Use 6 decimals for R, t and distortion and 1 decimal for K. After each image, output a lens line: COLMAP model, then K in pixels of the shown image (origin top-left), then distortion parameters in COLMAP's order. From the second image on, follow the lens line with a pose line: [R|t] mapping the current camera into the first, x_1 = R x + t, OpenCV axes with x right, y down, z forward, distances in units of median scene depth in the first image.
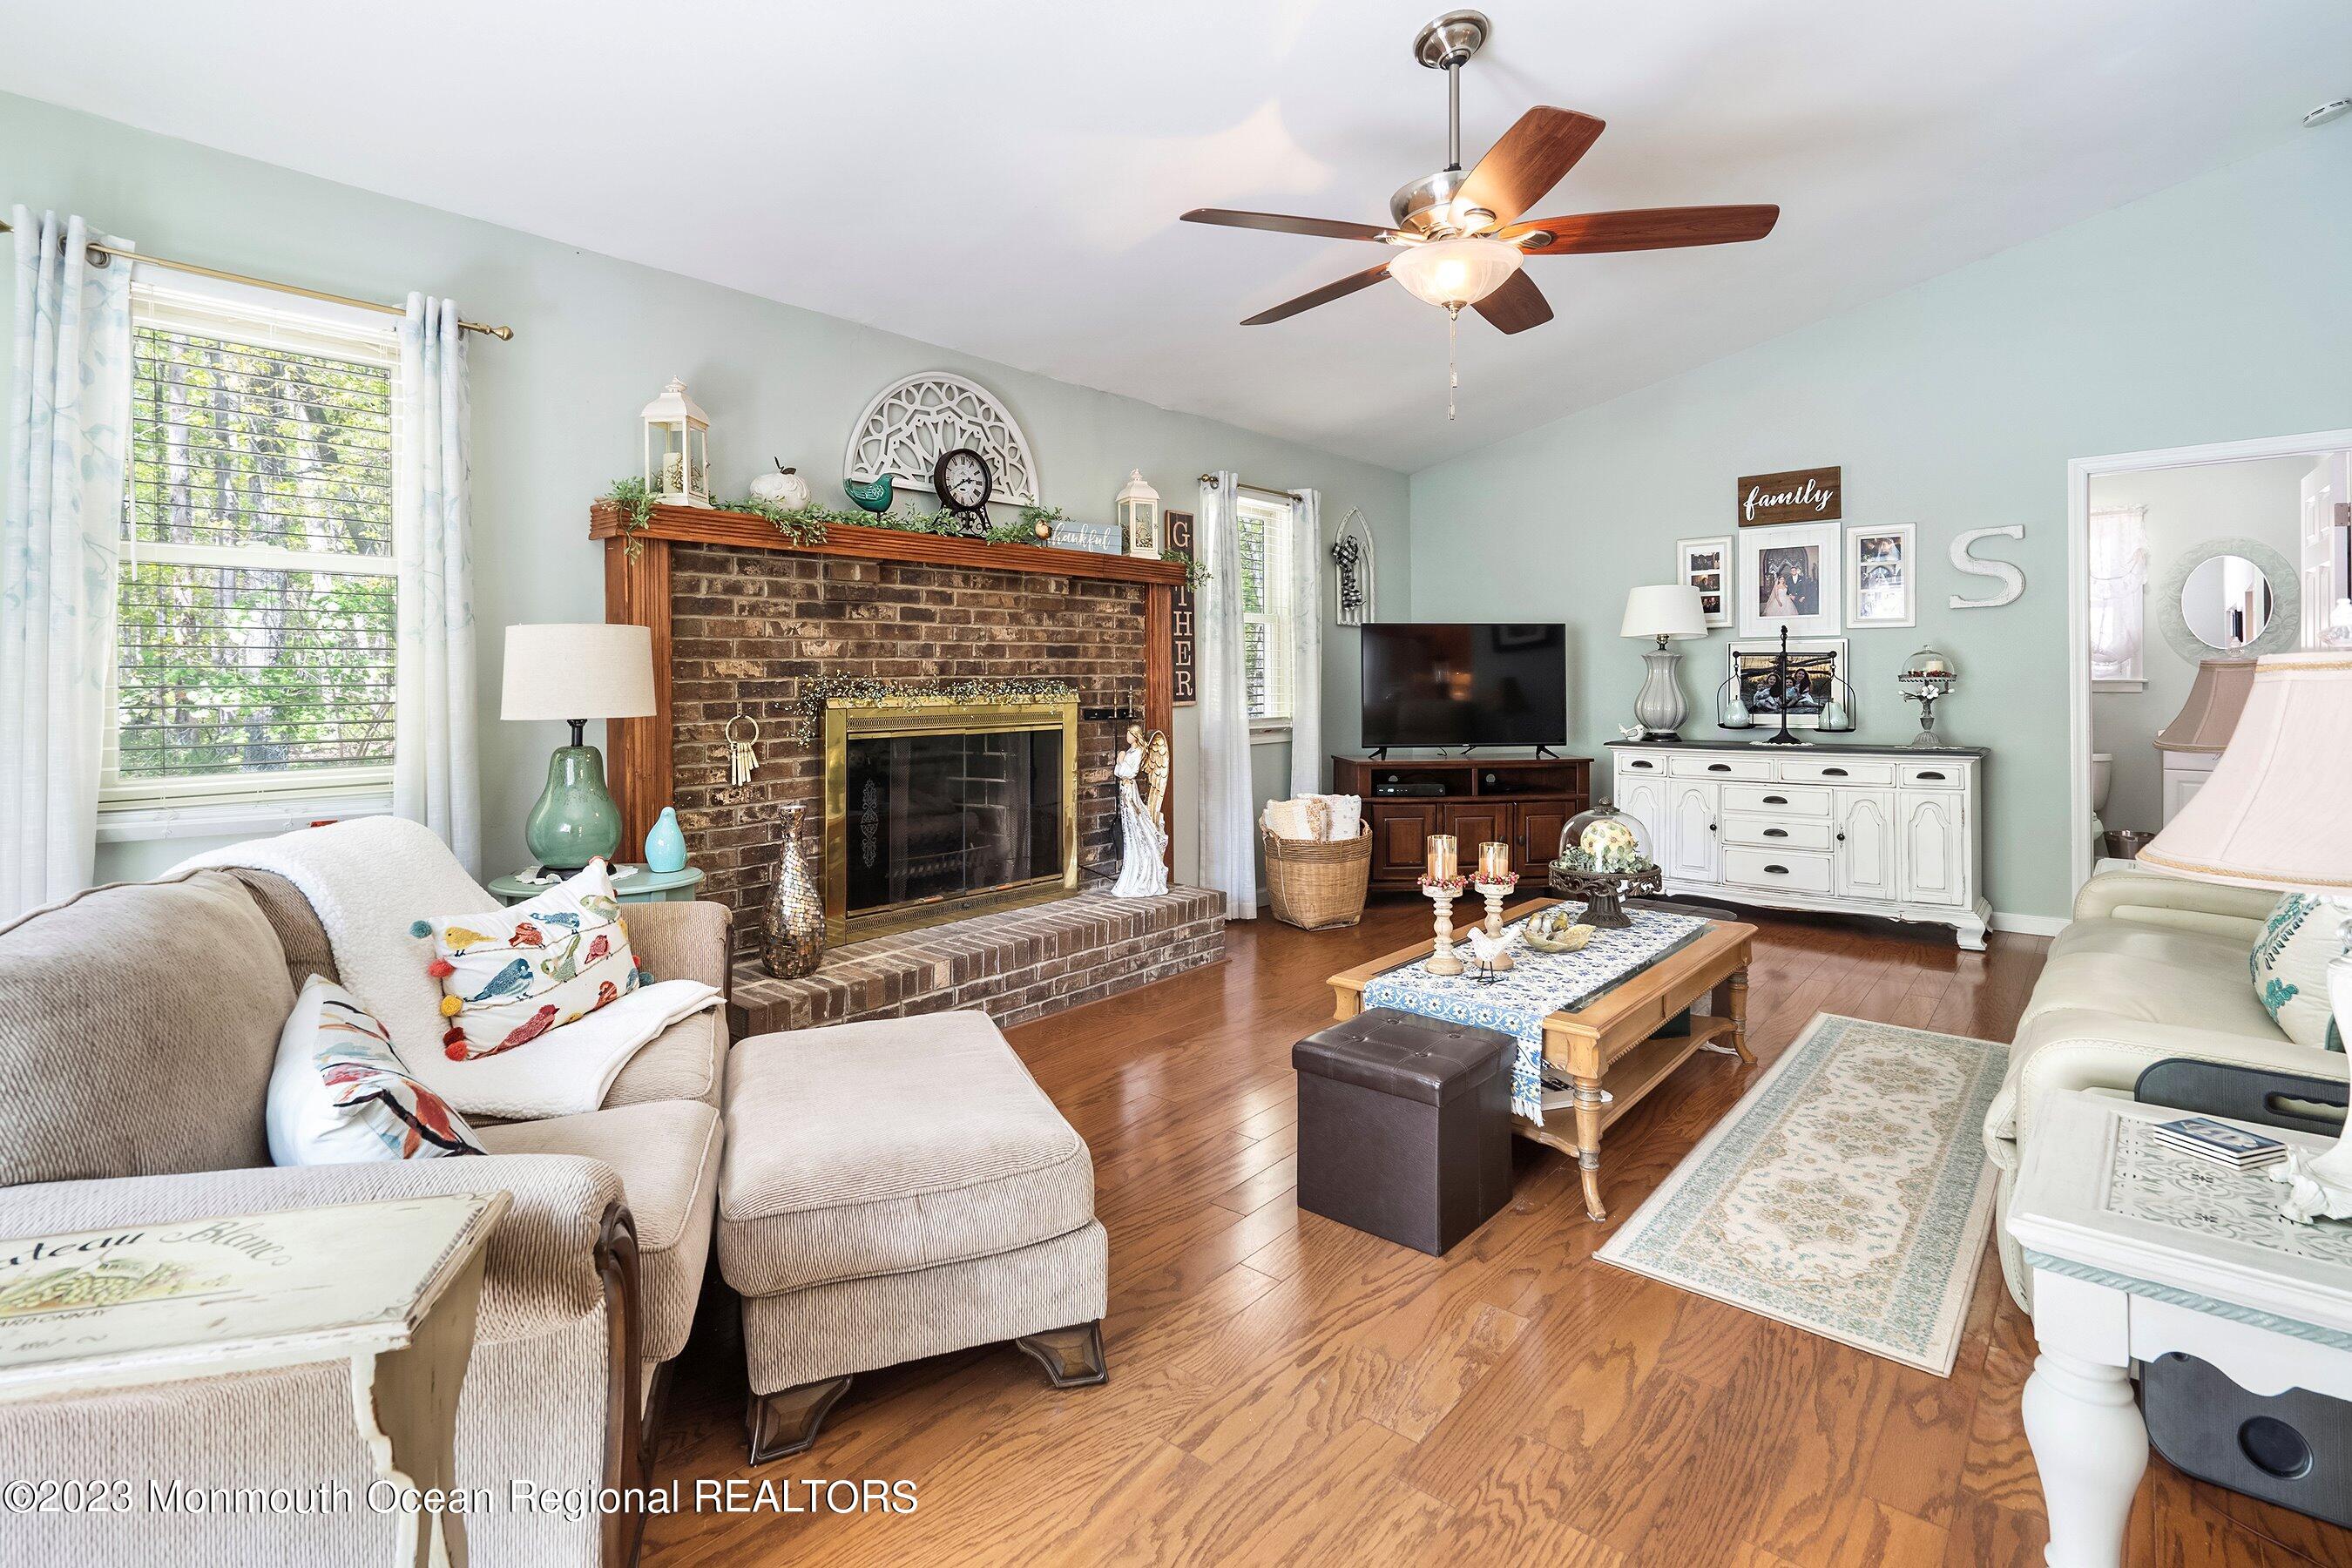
lens RADIAL K [[1120.5, 0, 1166.9], [0, 1120.5, 685.2], [0, 0, 1]] dist [-0.005020, 0.000108]
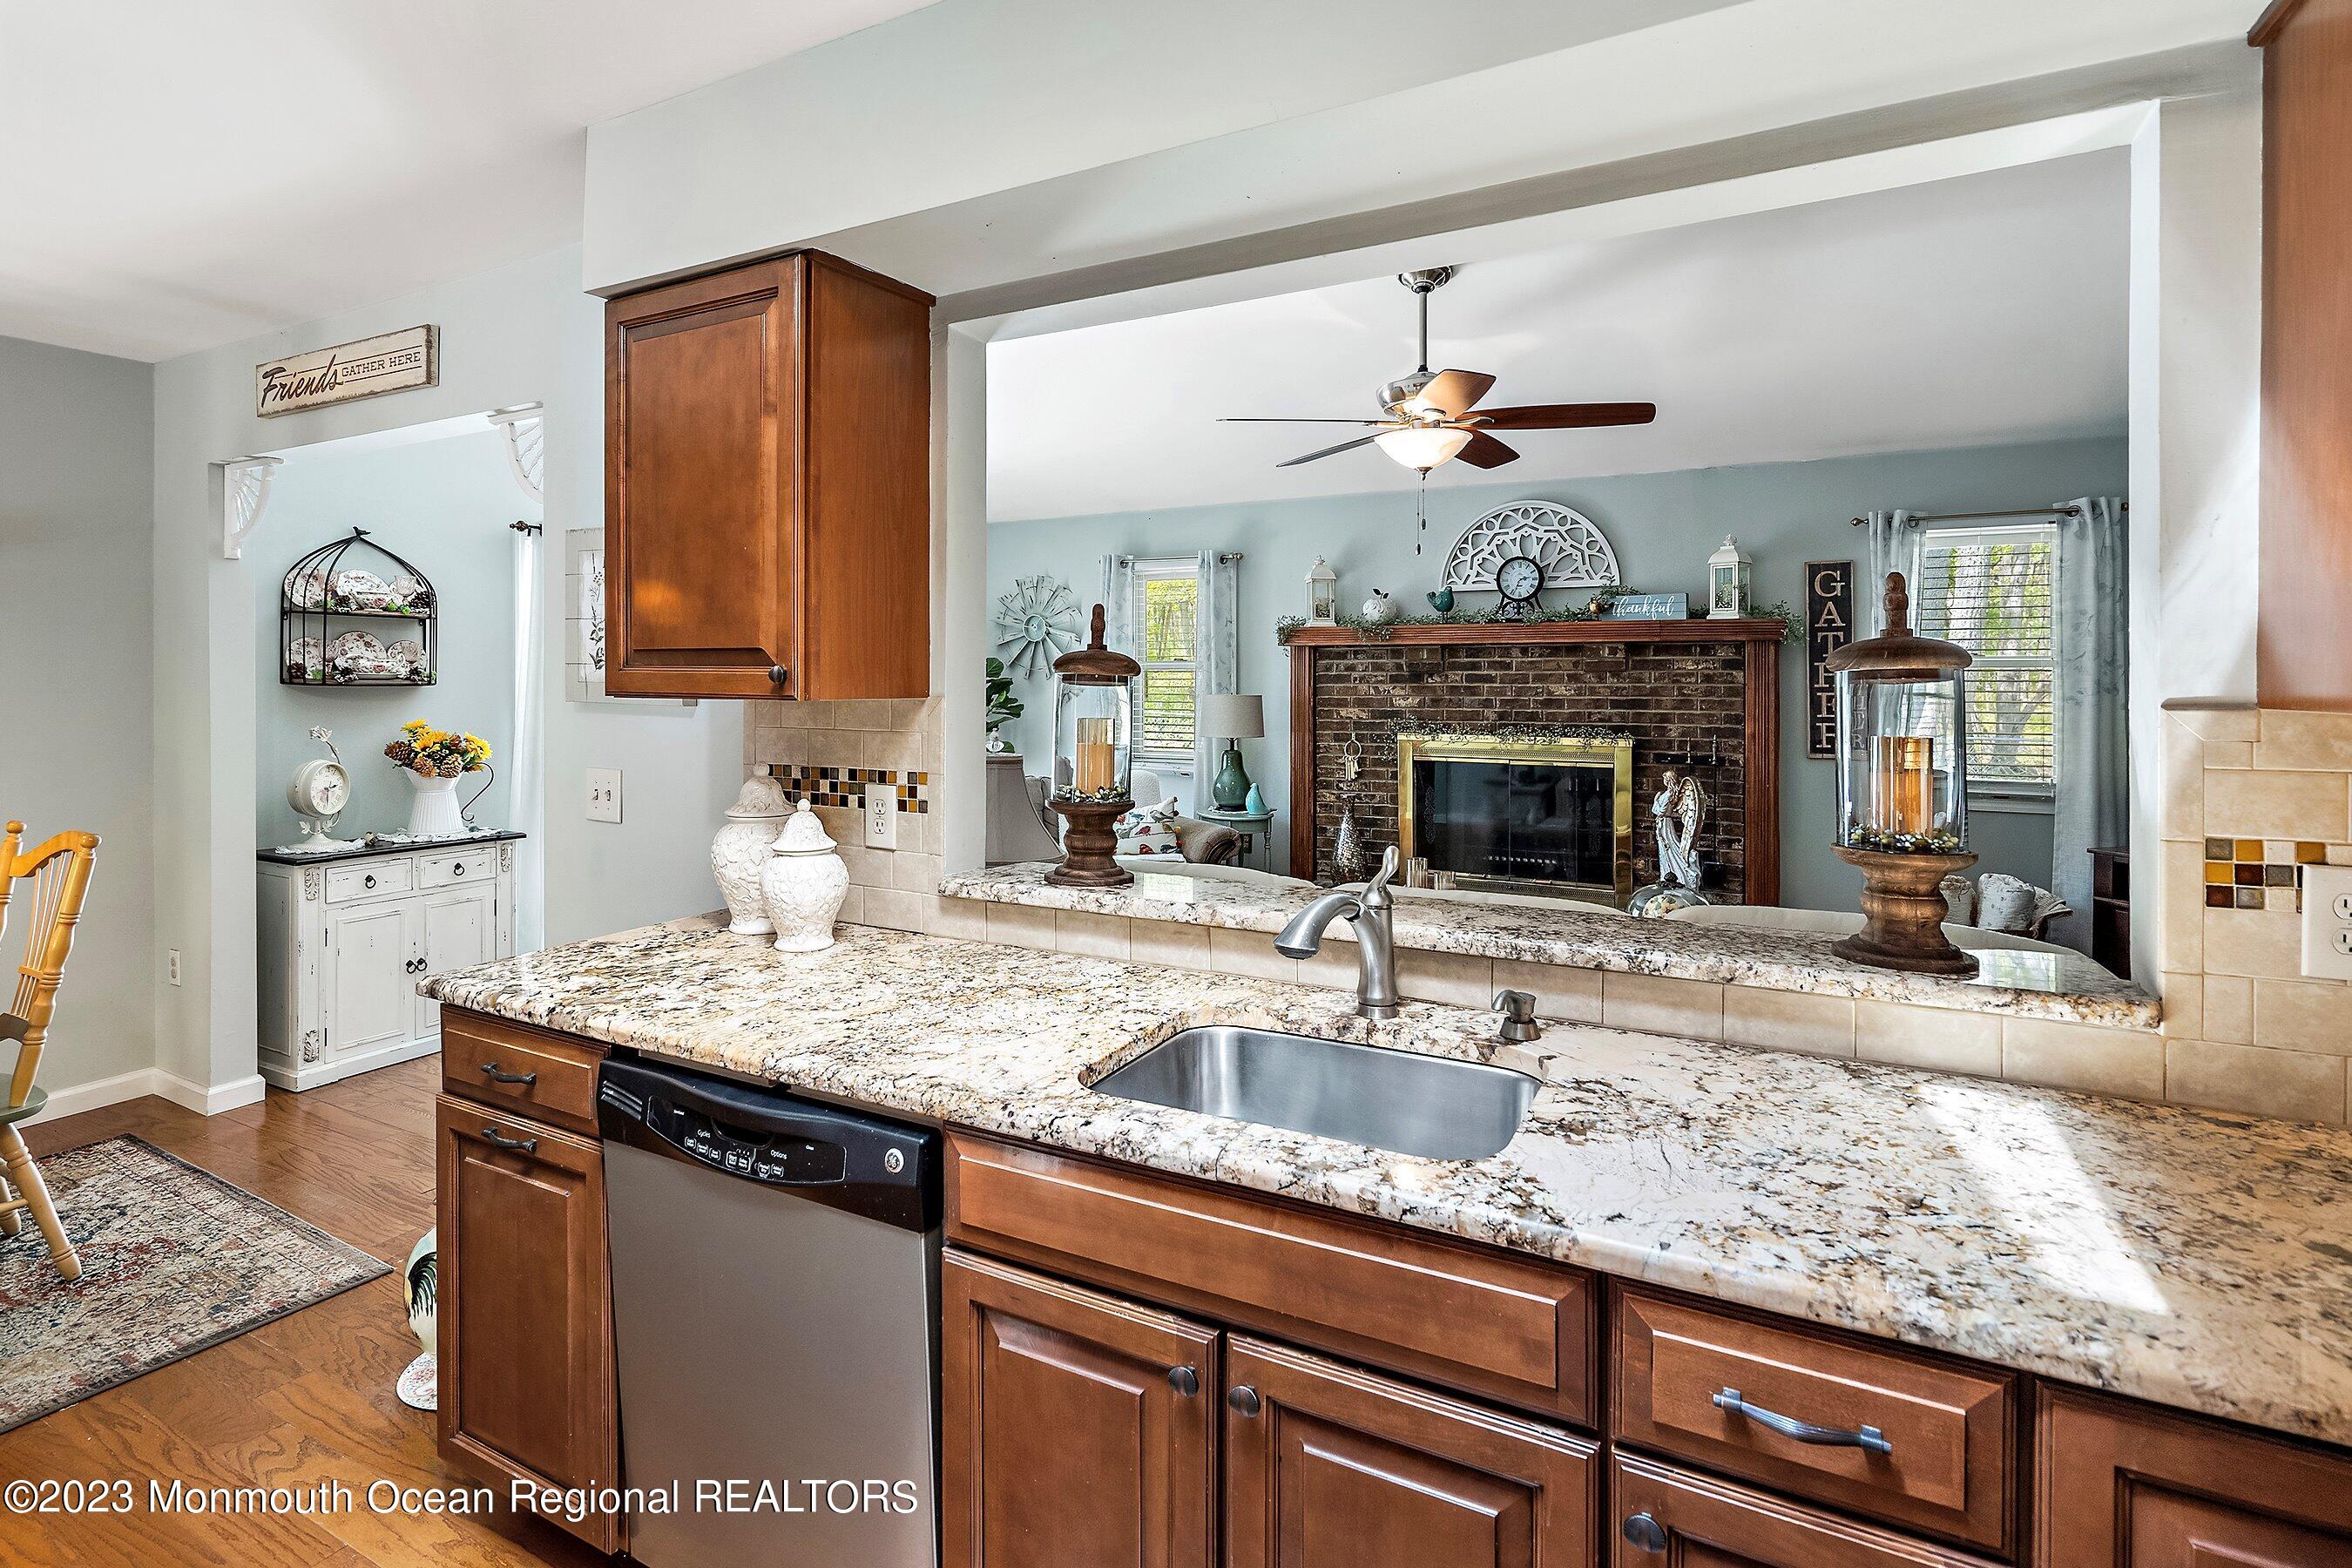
lens RADIAL K [[1120.5, 0, 1166.9], [0, 1120.5, 685.2], [0, 0, 1]] dist [-0.005020, 0.000108]
pose [[0.231054, 0.010600, -0.972883, 0.963579], [-0.012351, 0.999892, 0.007961, -0.053674], [0.972863, 0.010176, 0.231160, 0.241303]]
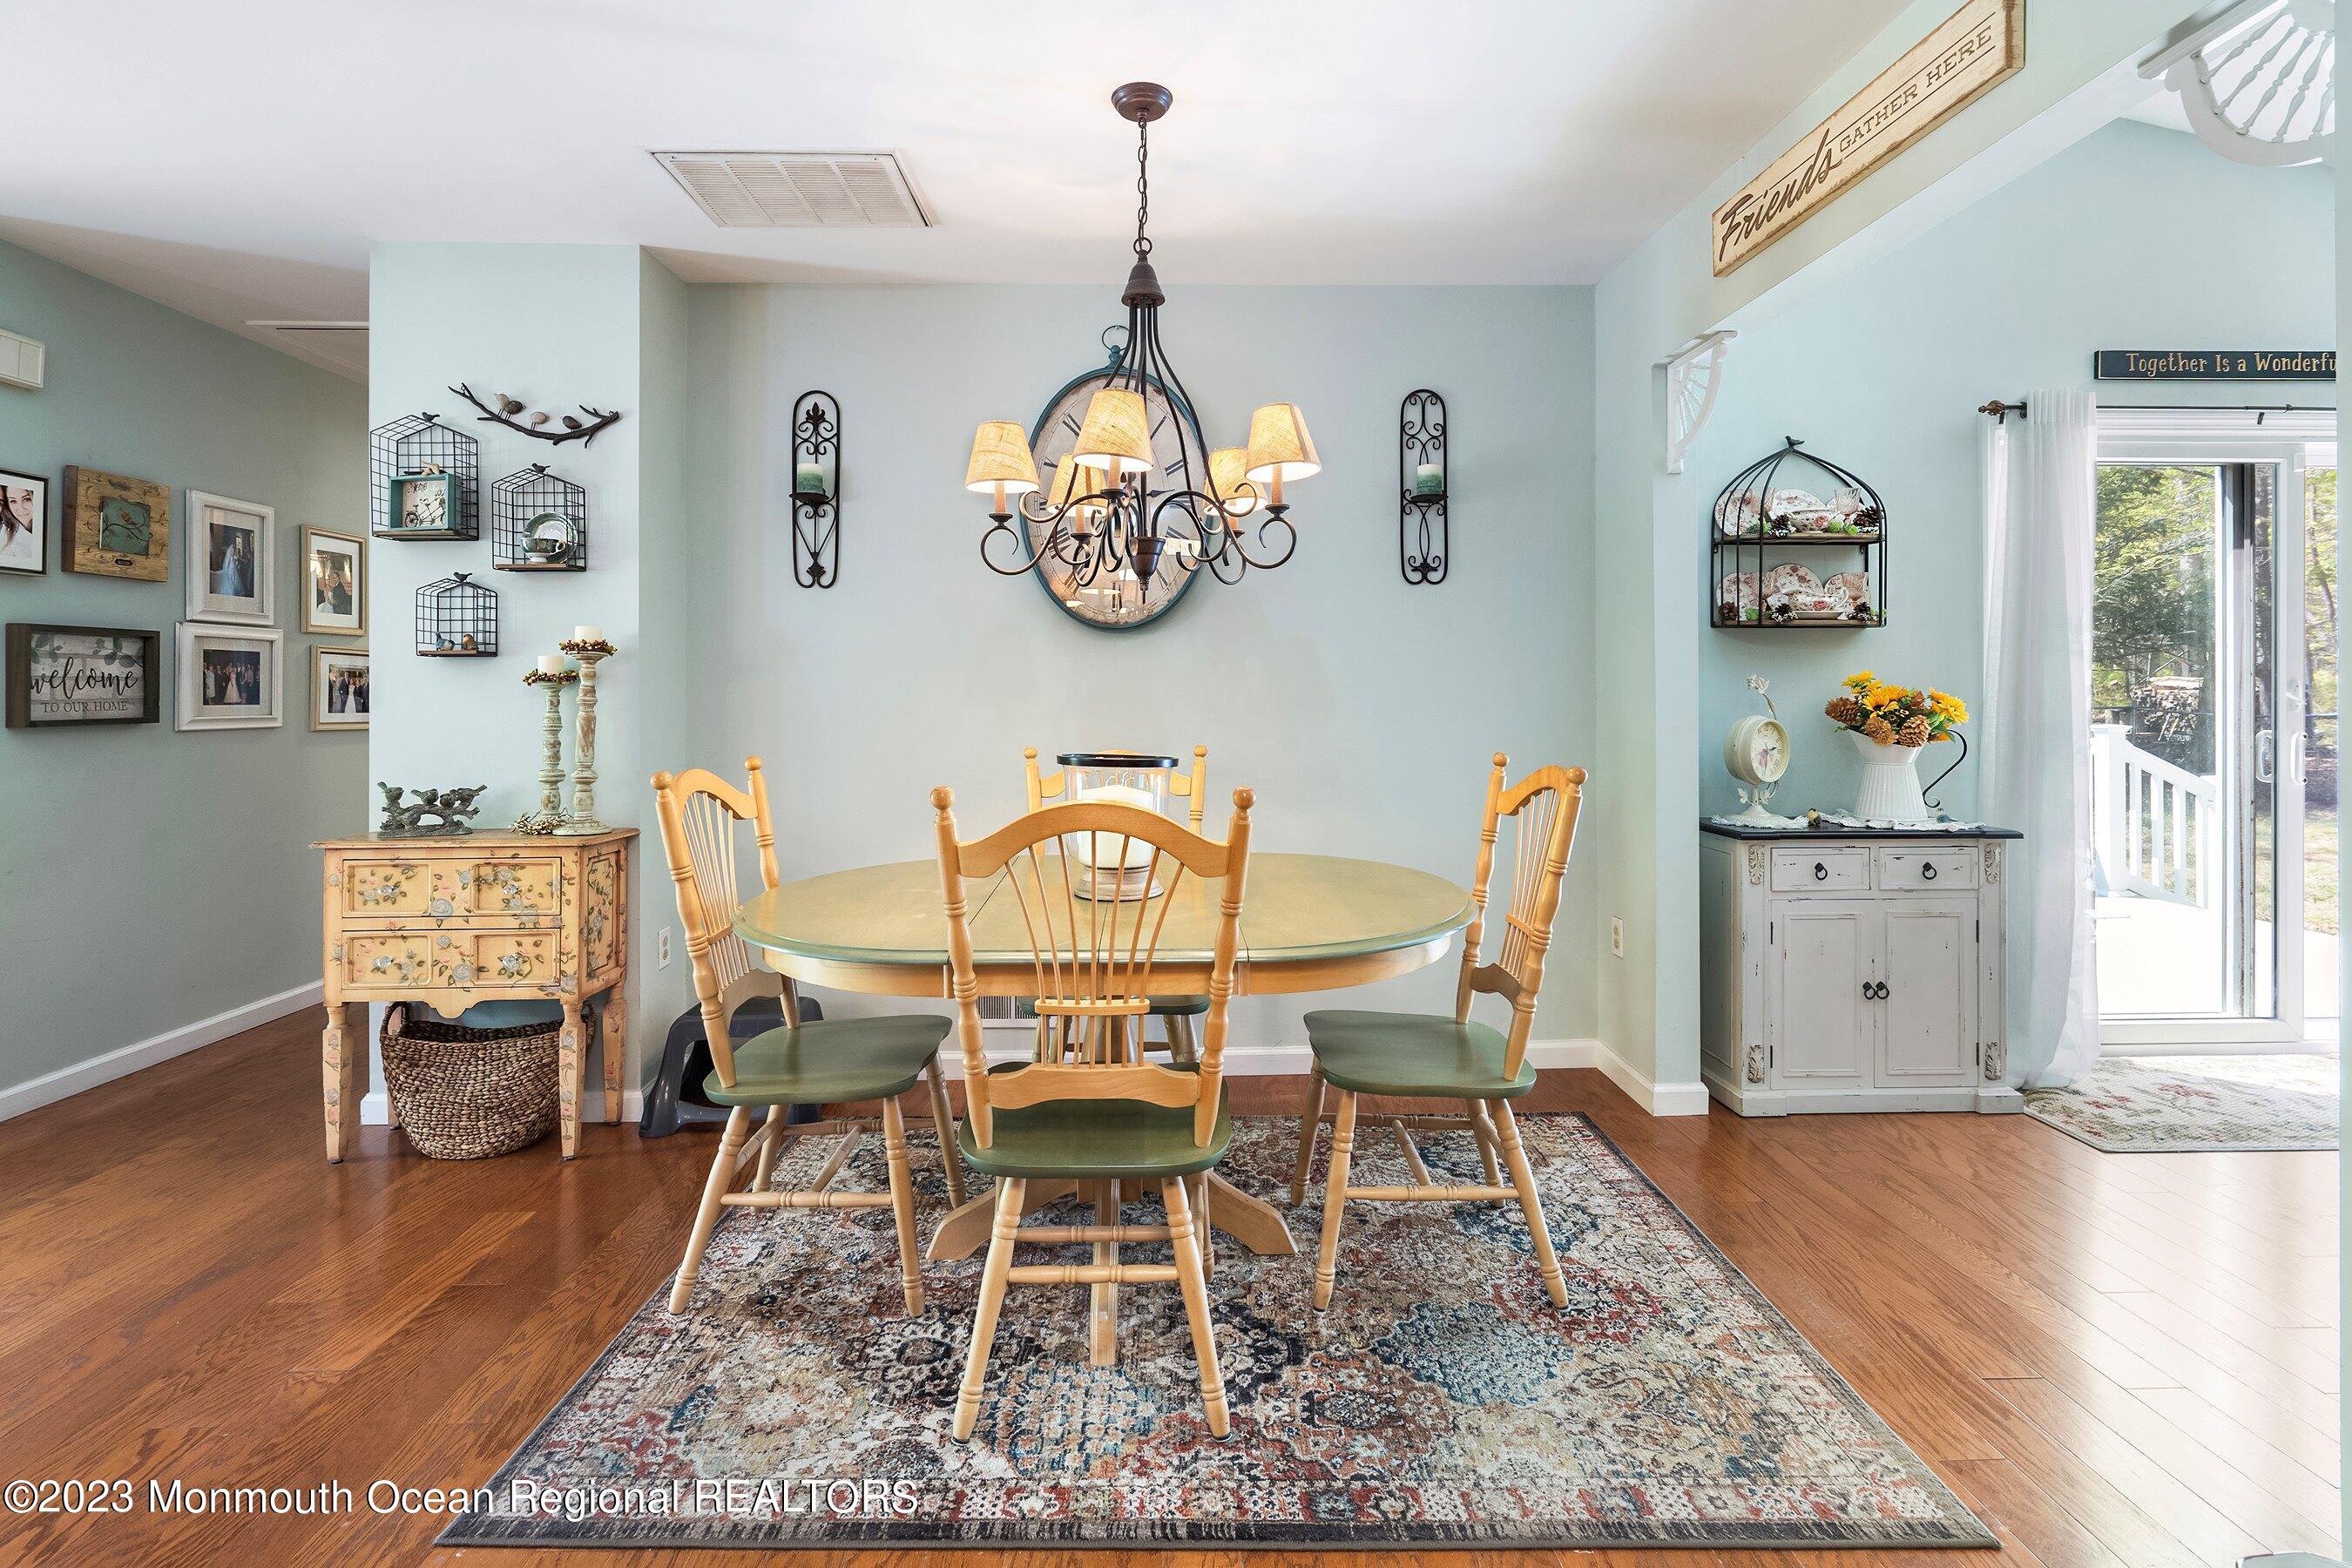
lens RADIAL K [[1093.2, 0, 1166.7], [0, 1093.2, 692.5], [0, 0, 1]] dist [-0.006655, 0.000128]
pose [[-0.736131, 0.008289, -0.676789, 0.725078], [0.001767, 0.999945, 0.010325, -0.004306], [0.676837, 0.006405, -0.736105, 0.064234]]
